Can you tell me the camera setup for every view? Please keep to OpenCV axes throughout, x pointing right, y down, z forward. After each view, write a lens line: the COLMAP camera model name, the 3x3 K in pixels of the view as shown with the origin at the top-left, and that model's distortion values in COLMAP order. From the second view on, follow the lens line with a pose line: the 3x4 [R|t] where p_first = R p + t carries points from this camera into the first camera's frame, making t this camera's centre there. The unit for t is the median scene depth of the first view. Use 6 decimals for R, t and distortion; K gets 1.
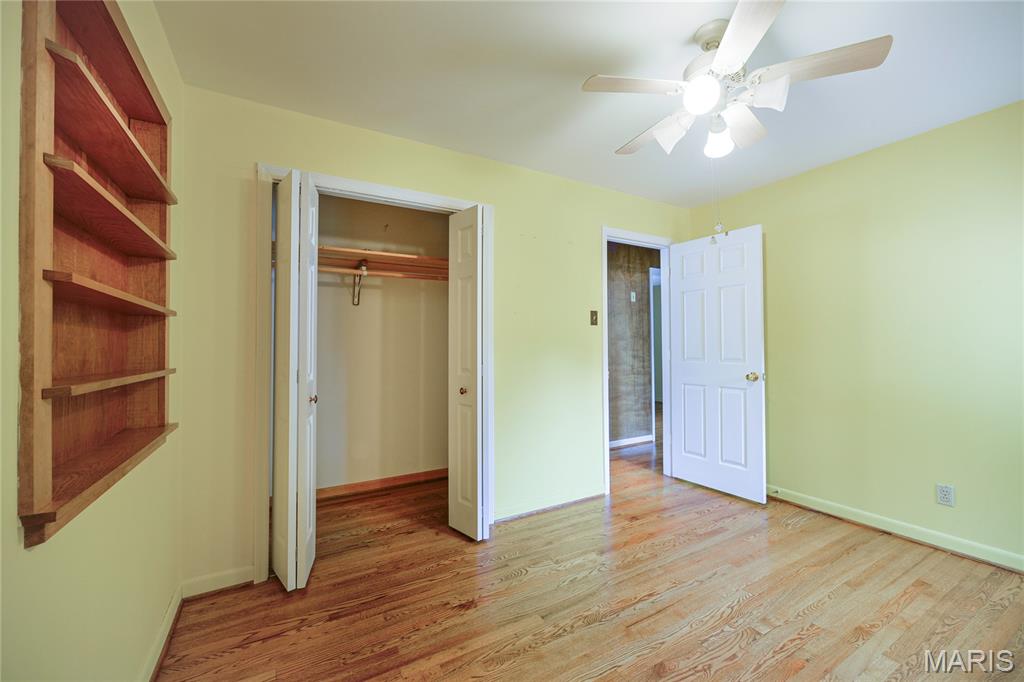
lens RADIAL K [[403.8, 0, 517.3], [0, 403.8, 339.3], [0, 0, 1]] dist [0.002836, 0.000234]
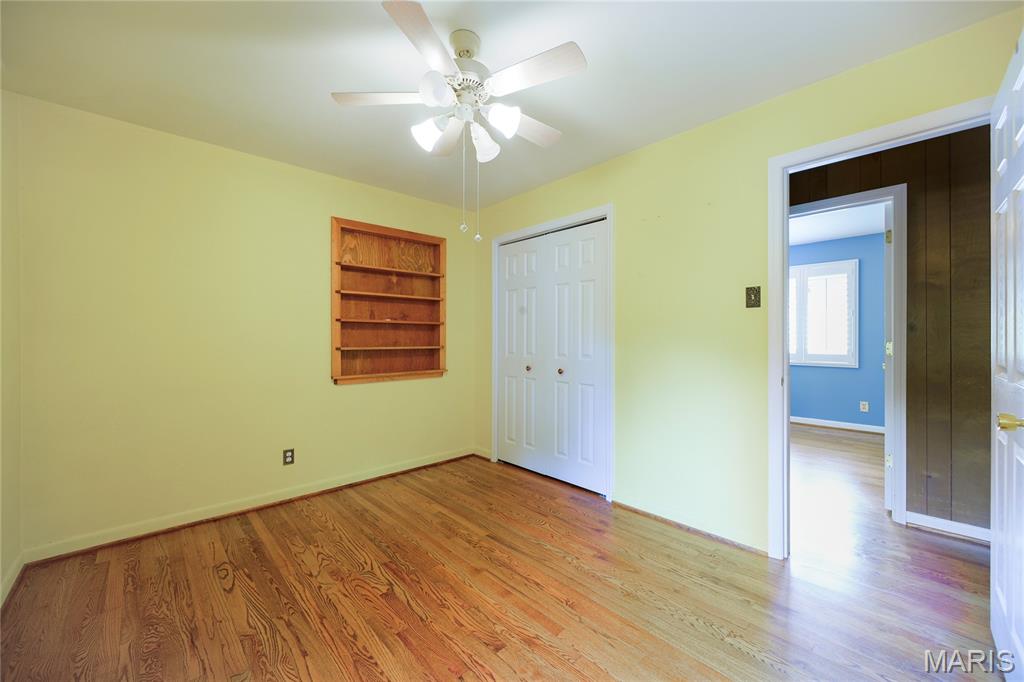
lens RADIAL K [[424.1, 0, 517.0], [0, 424.1, 338.0], [0, 0, 1]] dist [-0.001933, -0.000485]
pose [[0.207129, 0.005582, -0.978298, 1.390415], [0.014037, 0.999864, 0.008677, 0.026080], [0.978213, -0.015529, 0.207022, 0.786300]]
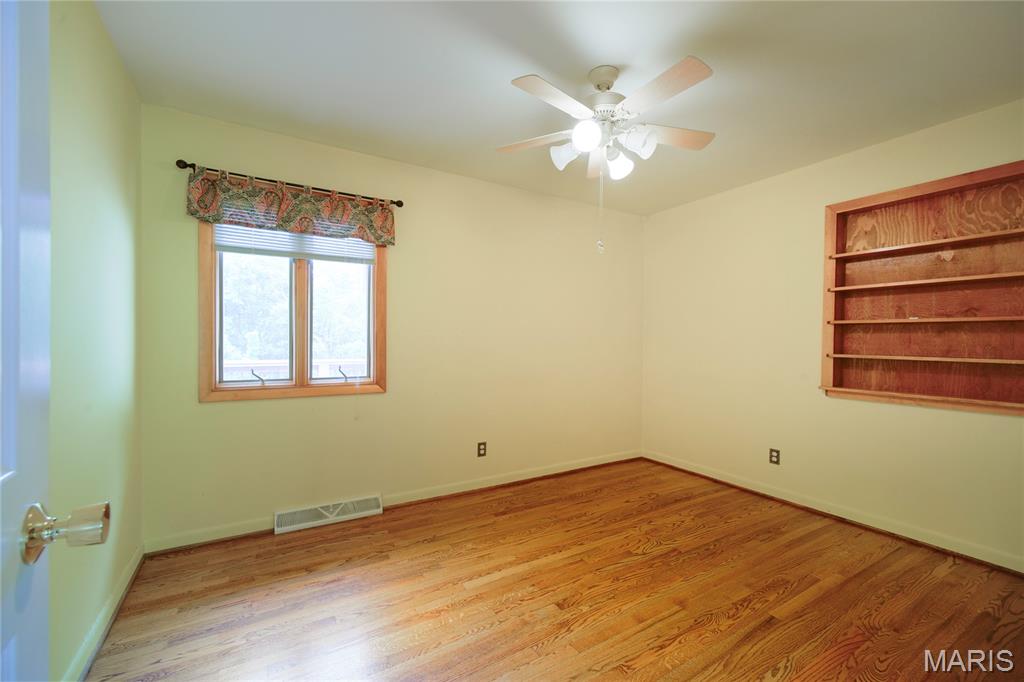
lens RADIAL K [[403.8, 0, 517.3], [0, 403.8, 339.3], [0, 0, 1]] dist [0.002836, 0.000234]
pose [[-0.999958, -0.004891, -0.007804, 0.652688], [-0.004759, 0.999845, -0.016926, 0.048313], [0.007886, -0.016888, -0.999826, 1.890618]]
